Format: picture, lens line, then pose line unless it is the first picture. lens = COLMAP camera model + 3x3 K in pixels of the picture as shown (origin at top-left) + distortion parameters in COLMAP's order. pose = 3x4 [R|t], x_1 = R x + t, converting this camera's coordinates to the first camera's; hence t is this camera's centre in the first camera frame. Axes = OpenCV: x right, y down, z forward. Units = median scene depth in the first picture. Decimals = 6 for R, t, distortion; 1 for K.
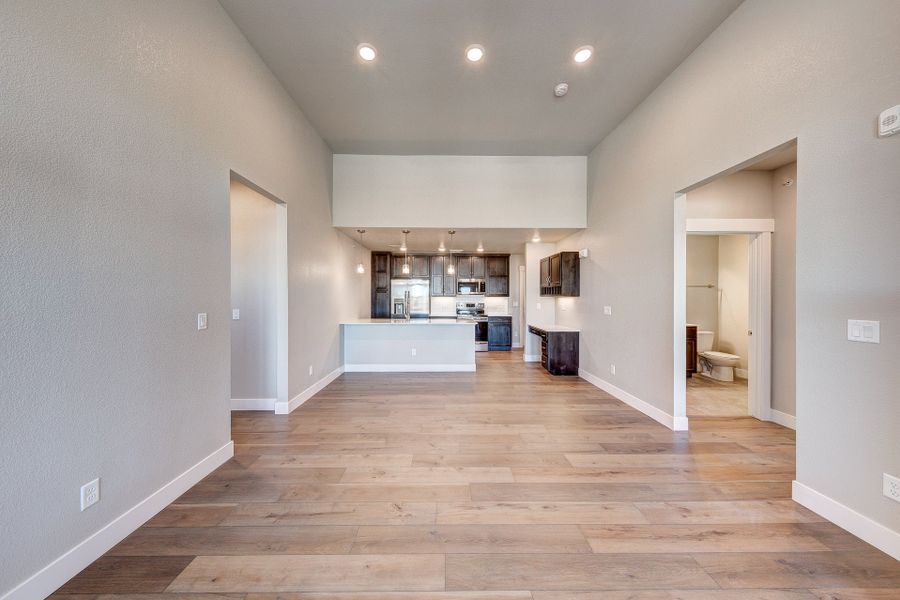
lens RADIAL K [[292.0, 0, 447.9], [0, 292.0, 297.8], [0, 0, 1]] dist [0.000727, -0.000128]
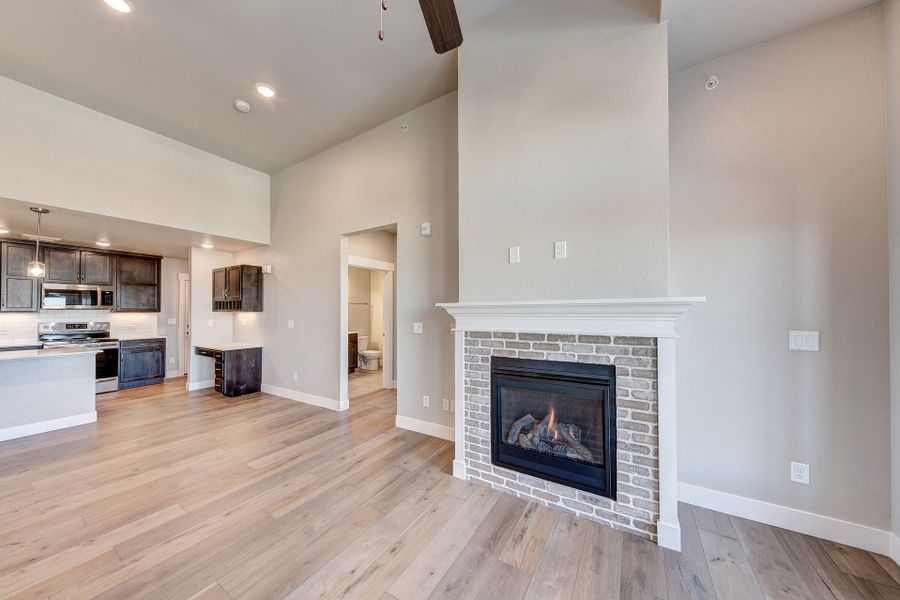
lens RADIAL K [[291.2, 0, 457.3], [0, 291.2, 305.3], [0, 0, 1]] dist [0.001391, -0.000084]
pose [[0.527060, 0.012451, 0.849737, -0.049200], [0.008246, 0.999771, -0.019764, -0.000794], [-0.849788, 0.017424, 0.526836, -0.099517]]
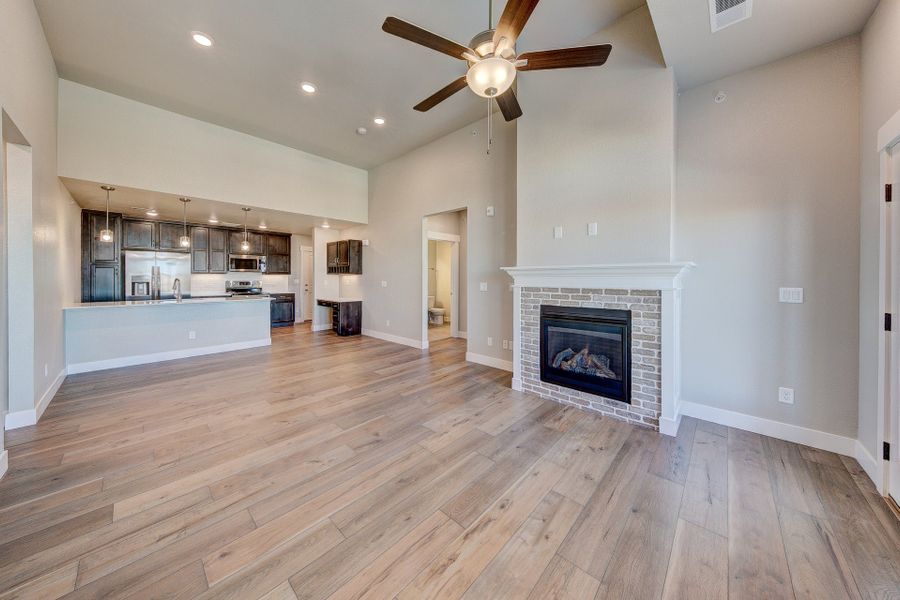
lens RADIAL K [[290.7, 0, 440.2], [0, 290.7, 272.6], [0, 0, 1]] dist [0.000693, 0.000006]
pose [[0.709505, 0.013503, 0.704571, -0.244484], [-0.001108, 0.999837, -0.018046, 0.011681], [-0.704699, 0.012024, 0.709404, -0.203798]]
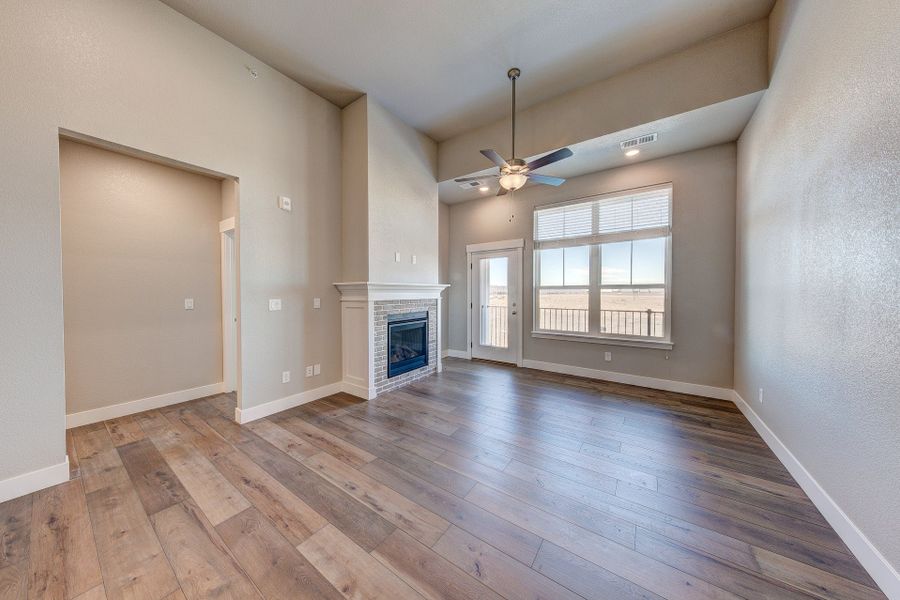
lens RADIAL K [[292.0, 0, 447.9], [0, 292.0, 297.8], [0, 0, 1]] dist [0.000727, -0.000128]
pose [[-0.817011, -0.010932, 0.576519, -0.202164], [0.001263, 0.999784, 0.020747, 0.009708], [-0.576621, 0.017678, -0.816820, 0.629096]]
